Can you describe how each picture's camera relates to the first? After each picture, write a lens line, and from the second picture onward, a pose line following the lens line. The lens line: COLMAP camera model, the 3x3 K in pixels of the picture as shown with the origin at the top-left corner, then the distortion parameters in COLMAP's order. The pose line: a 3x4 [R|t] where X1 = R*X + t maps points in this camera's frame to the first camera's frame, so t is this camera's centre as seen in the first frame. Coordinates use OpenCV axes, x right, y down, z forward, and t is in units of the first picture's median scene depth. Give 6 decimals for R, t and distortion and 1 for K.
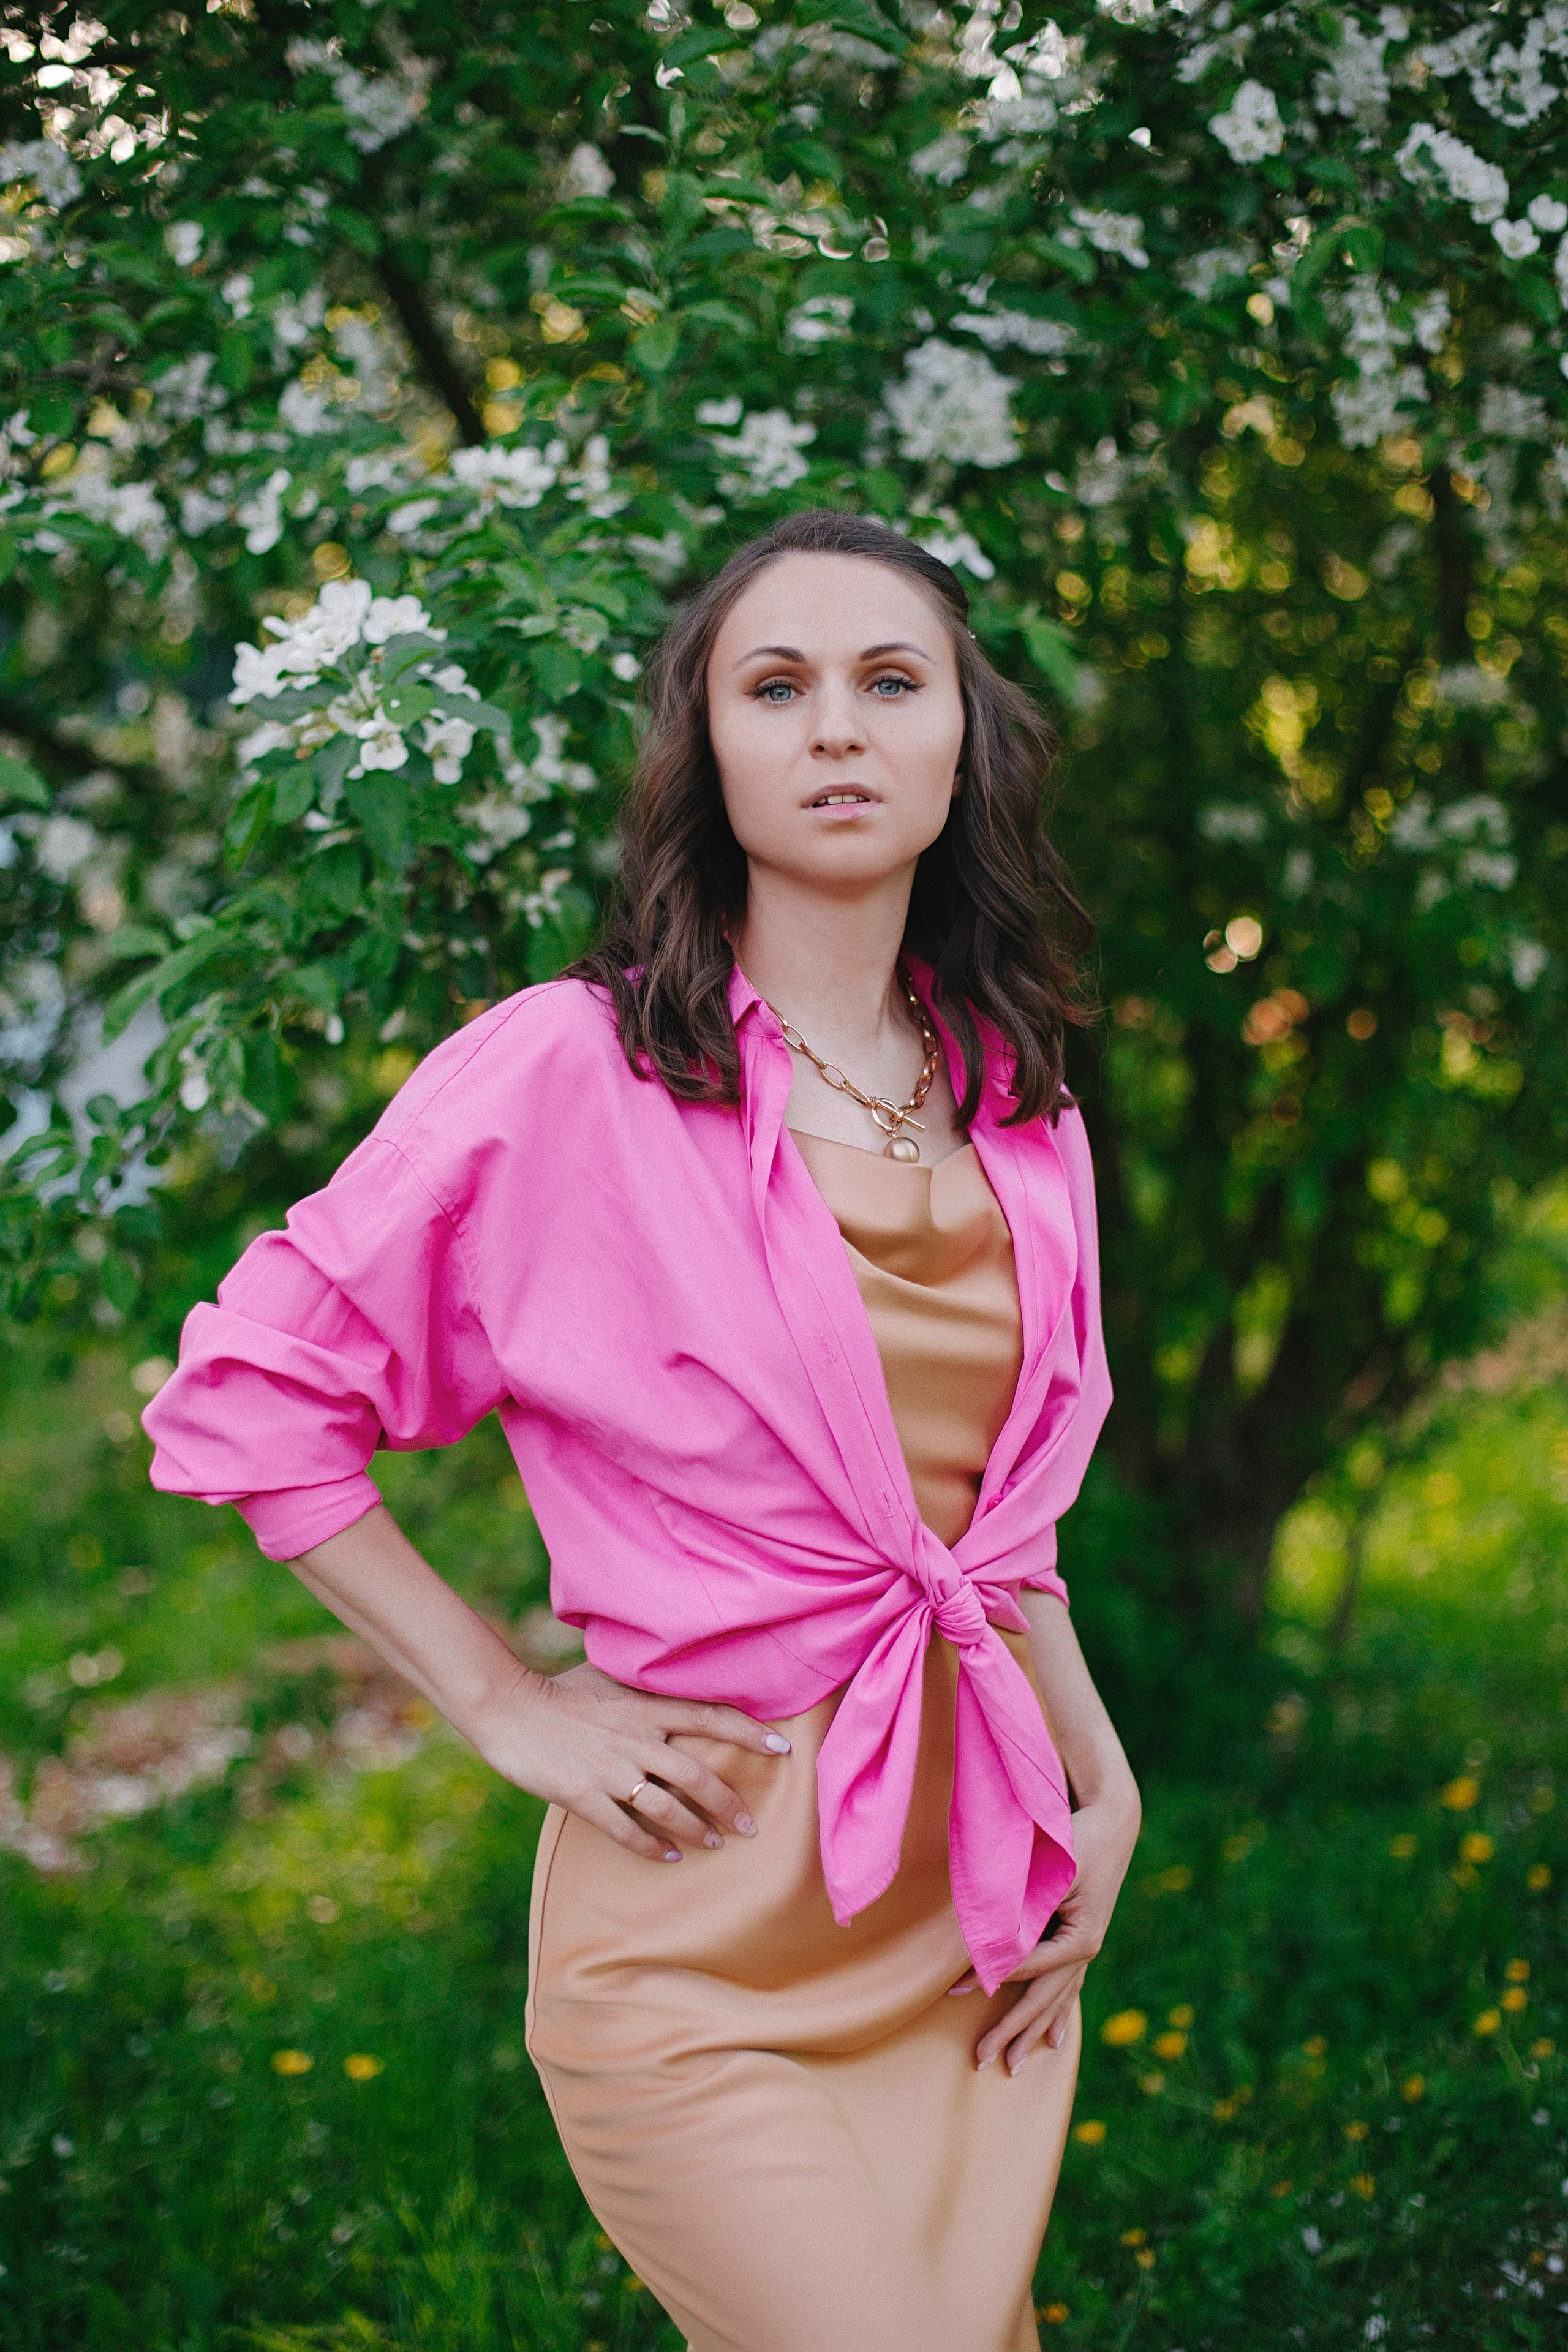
lens RADIAL K [[3331.2, 0, 784.0], [0, 3331.2, 1111.5], [0, 0, 1]] dist [-0.132349, 0.115848]
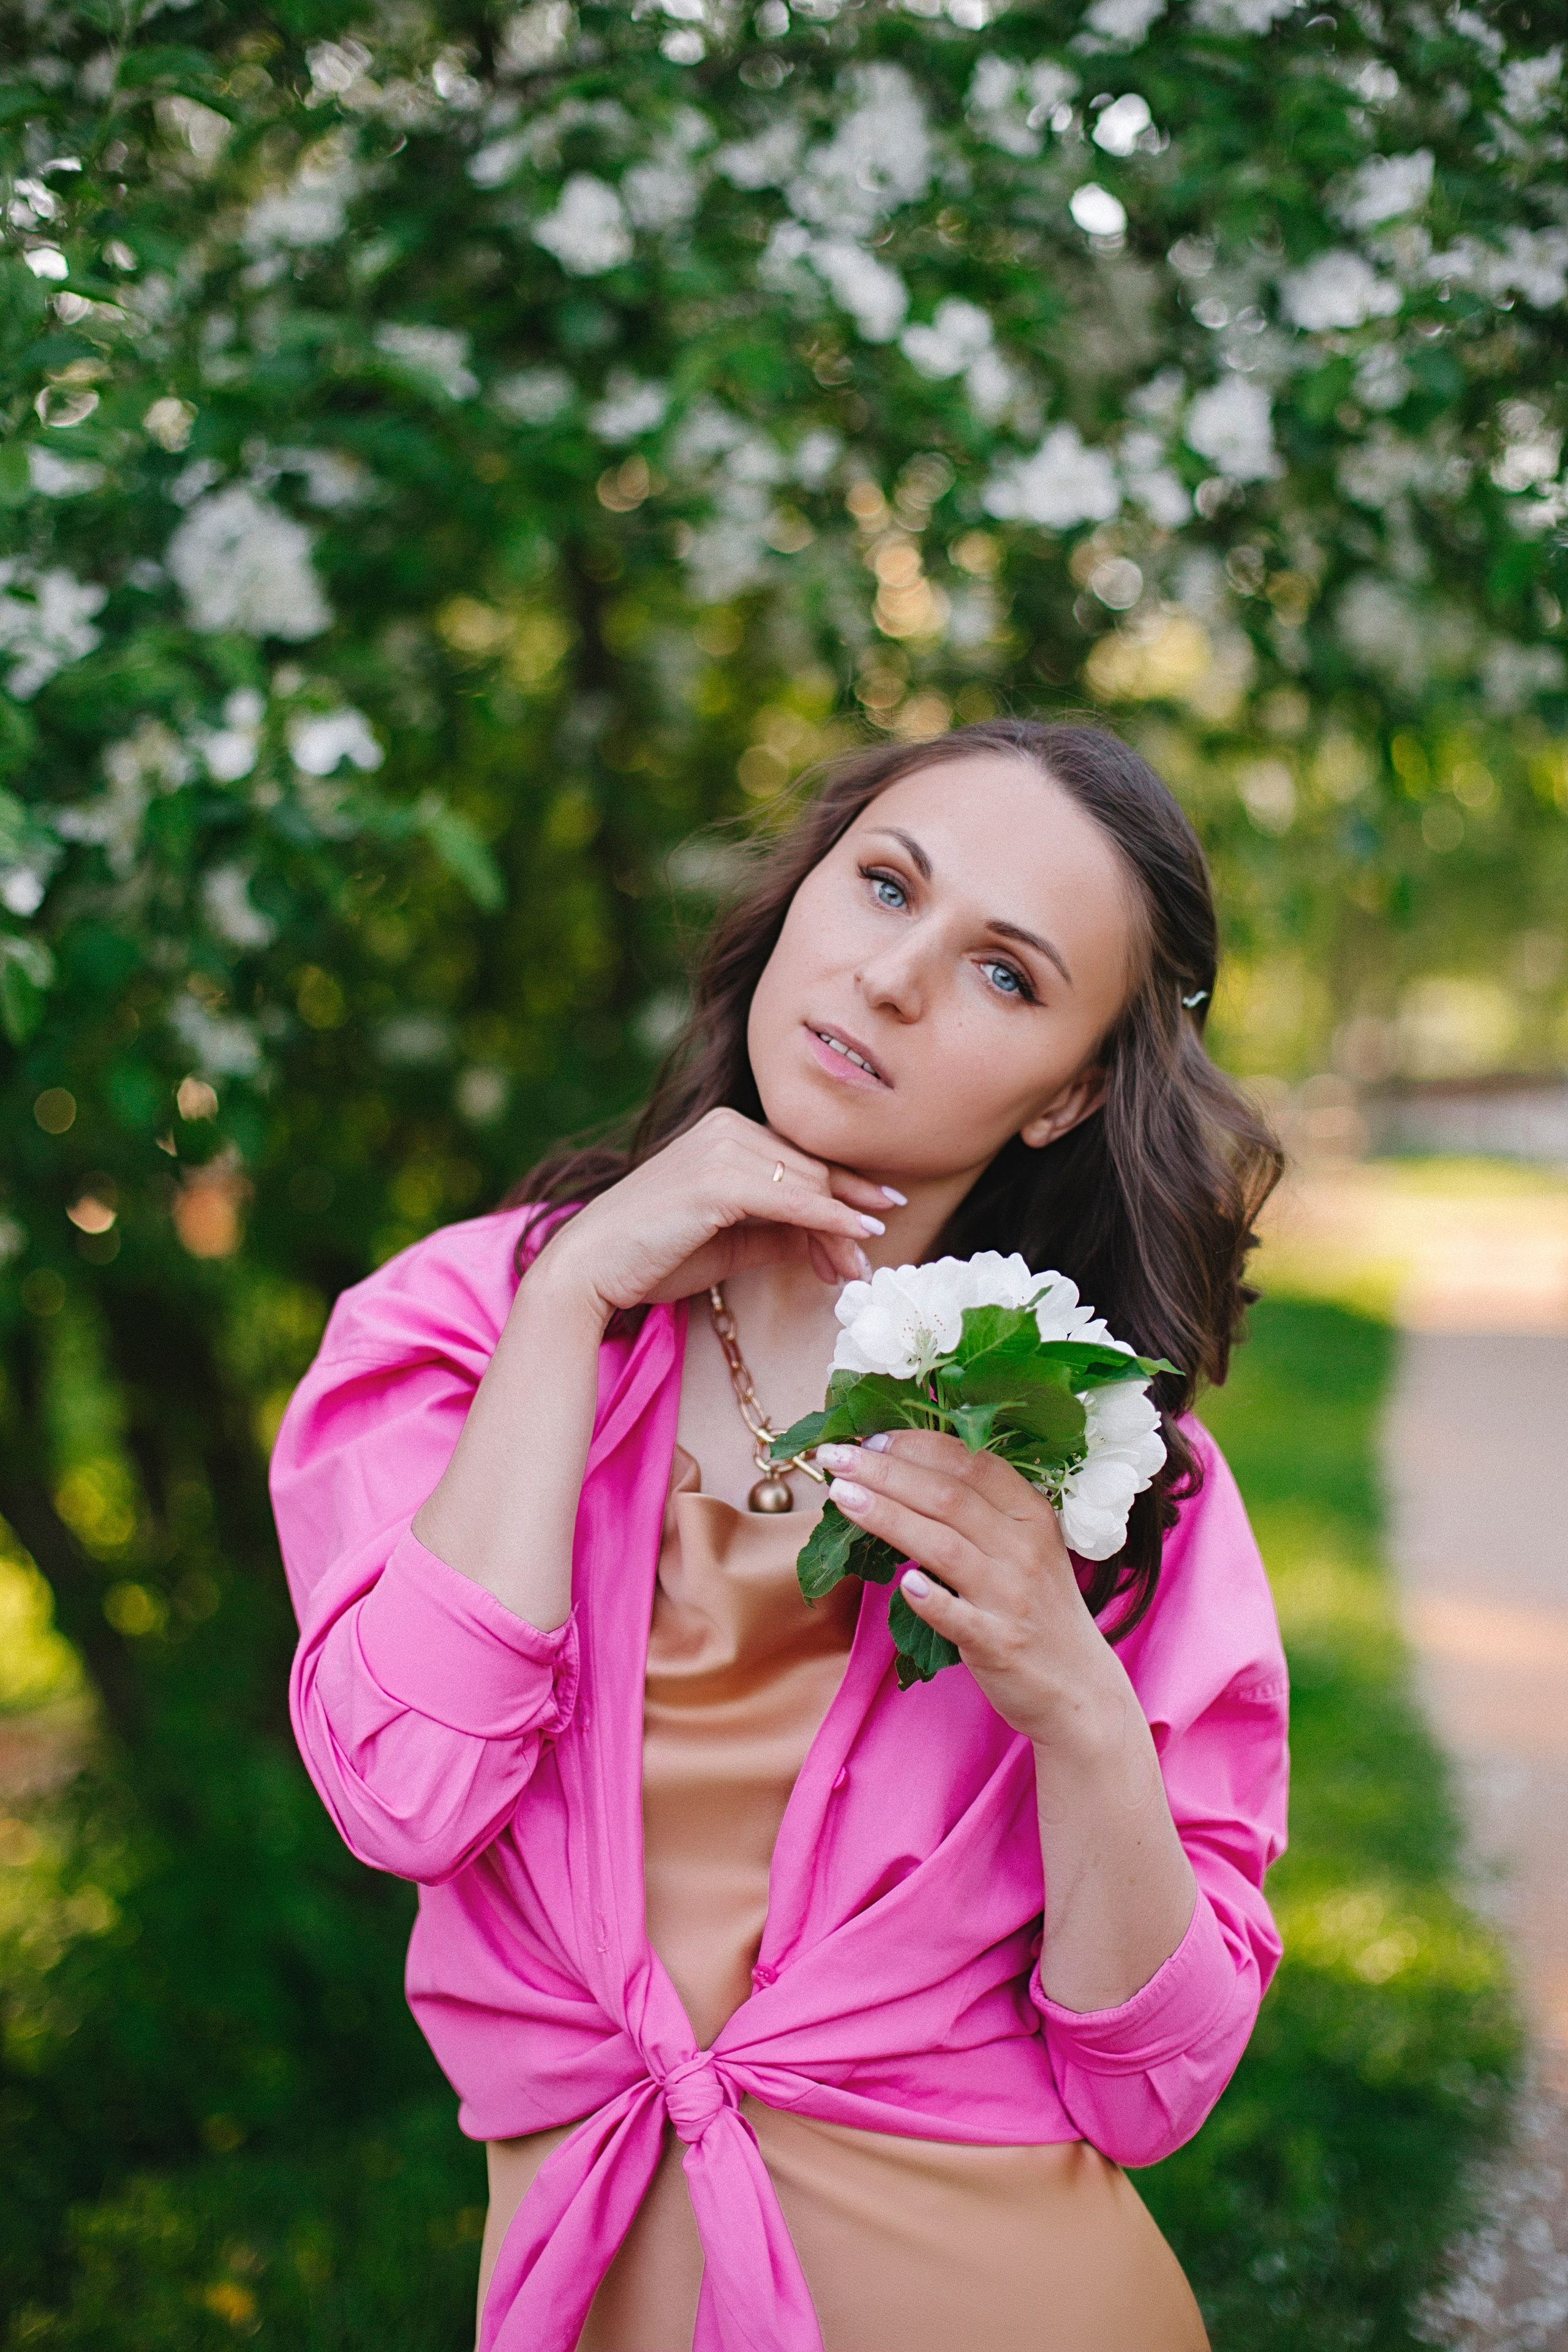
lens RADIAL K [[3331.2, 0, 784.0], [0, 3331.2, 1111.5], [0, 0, 1]] dist [-0.132349, 0.115848]
pose [[0.946520, -0.067646, 0.315474, -0.092950], [0.086934, 0.995083, -0.047458, -0.026344], [-0.310712, 0.072345, 0.947747, 0.185957]]
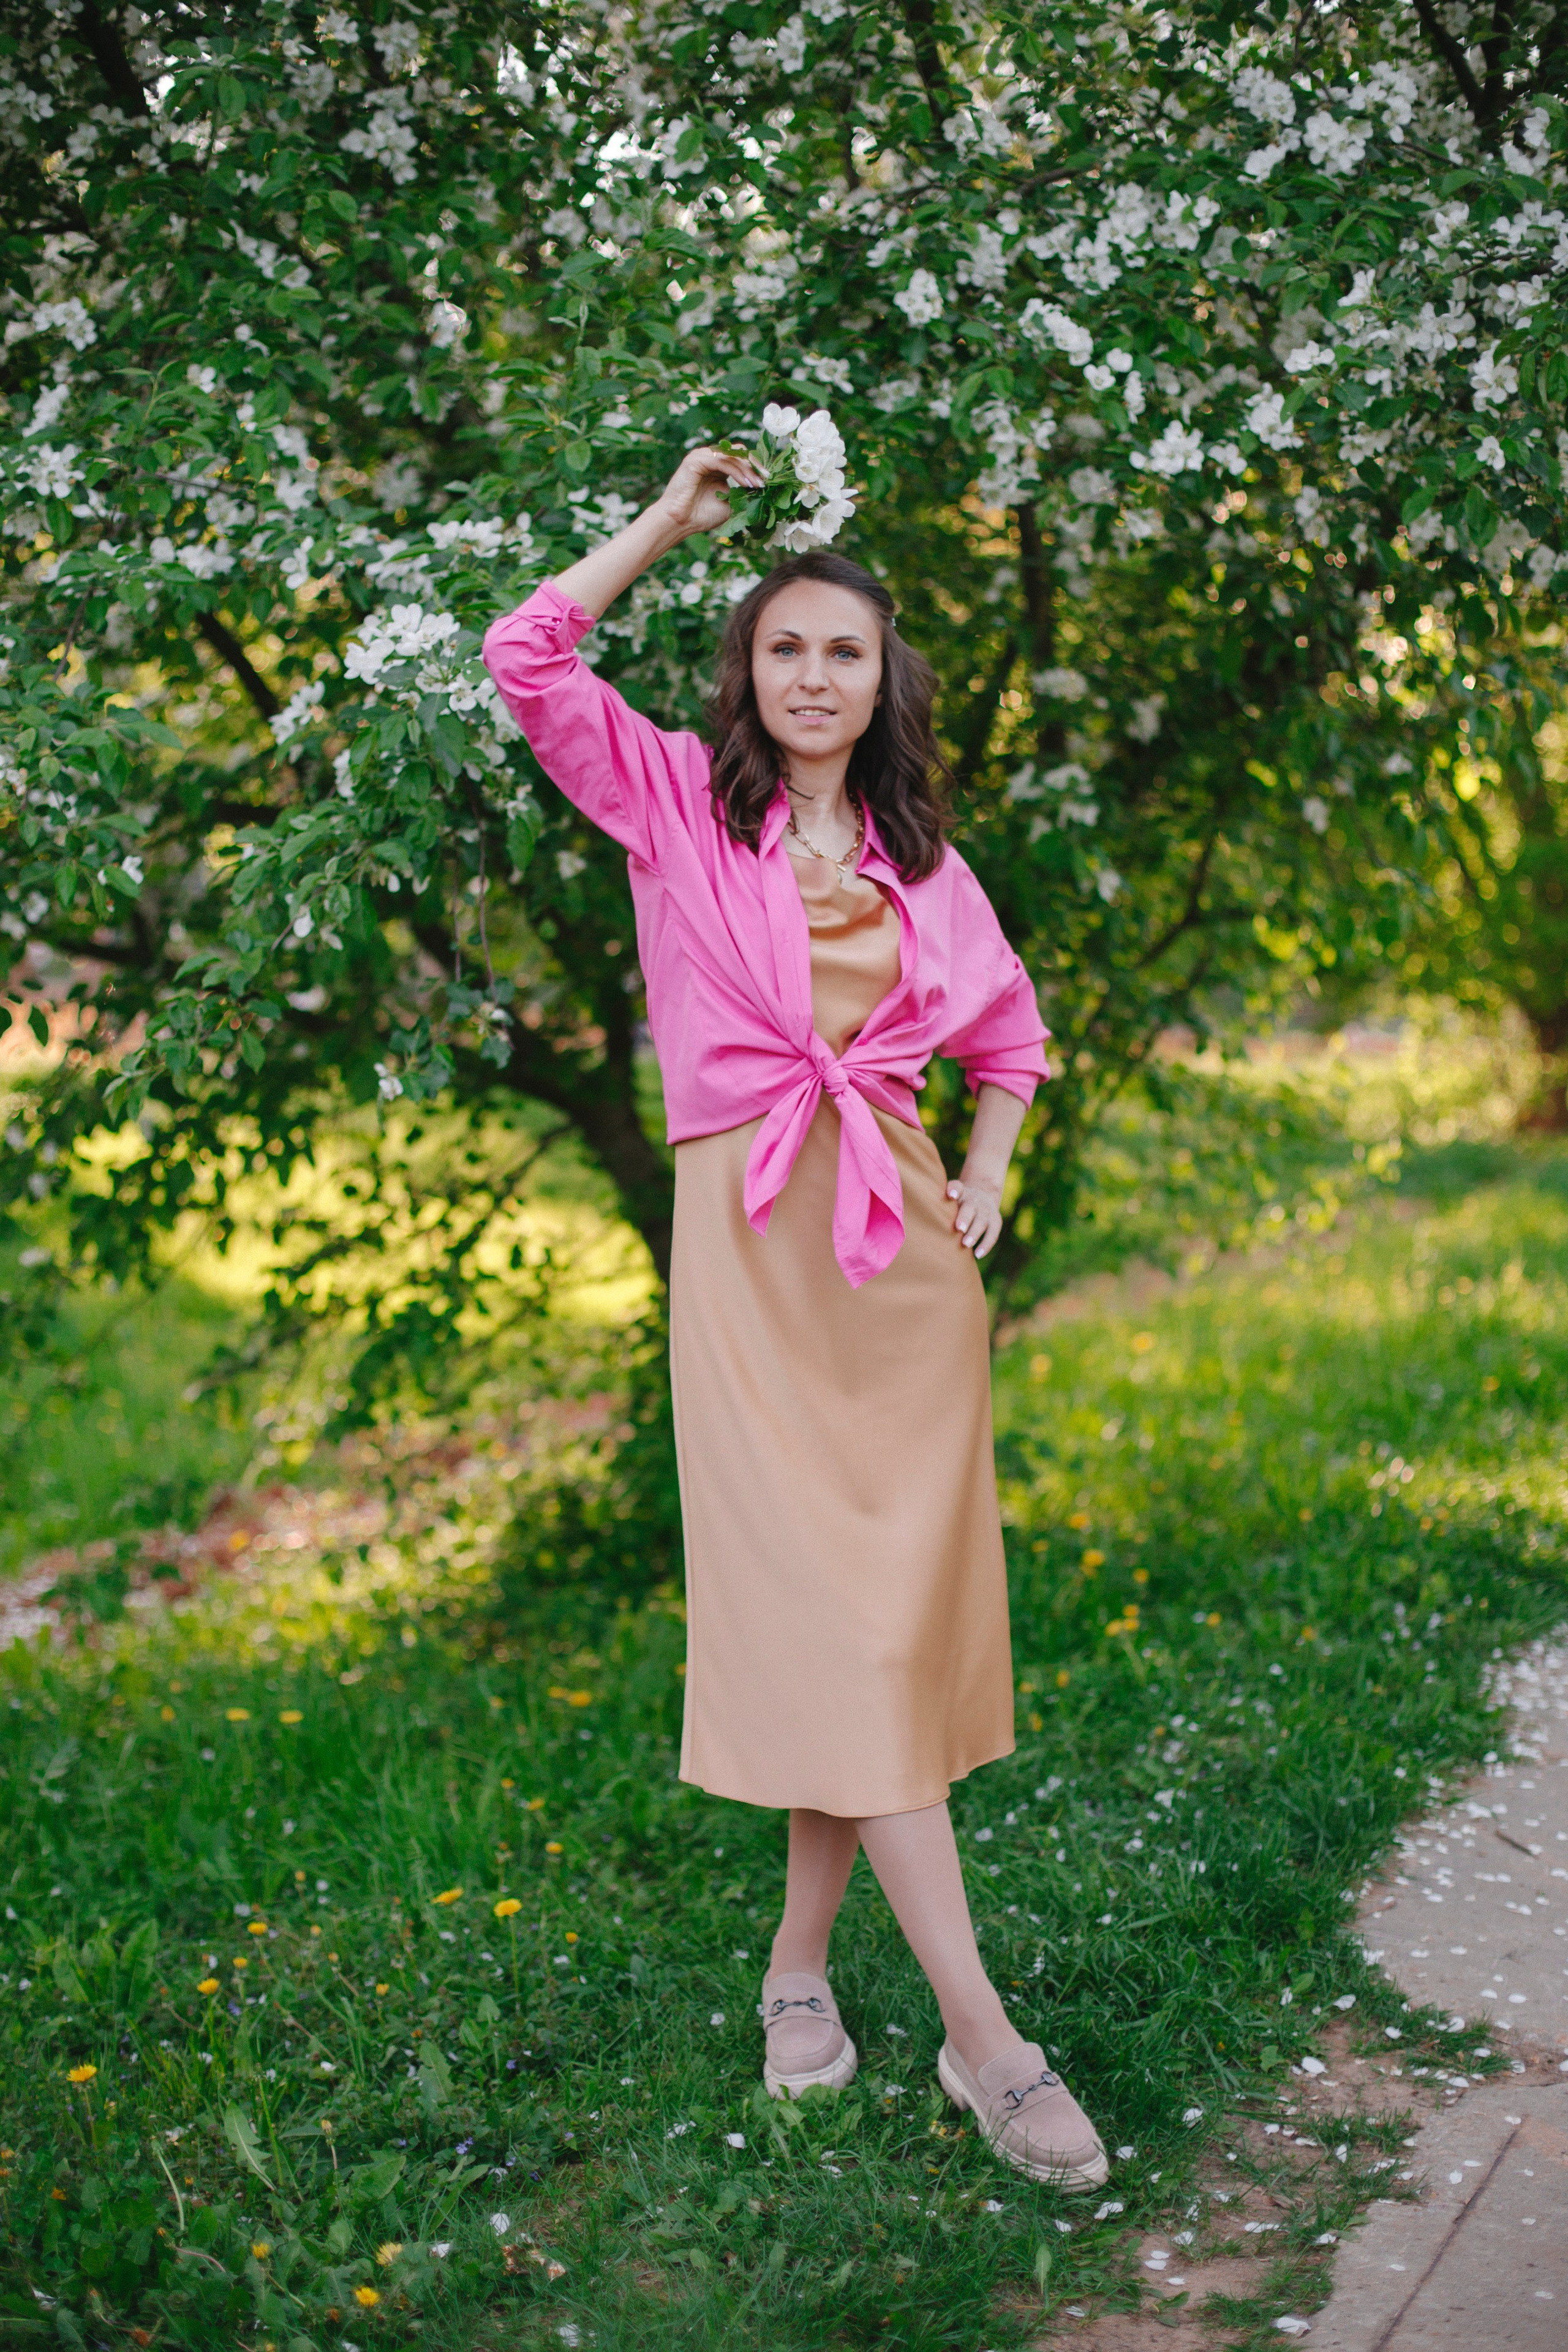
lens RADIAL K [[3331.2, 0, 784.0], [0, 3331.2, 1111.5], [0, 0, 1]] dist [-0.132349, 0.115848]
pose [[0.990836, -0.029610, 0.131787, -0.126623], [0.031562, 0.999421, -0.012746, 0.085535], [-0.131333, 0.016788, 0.991196, -0.468995]]
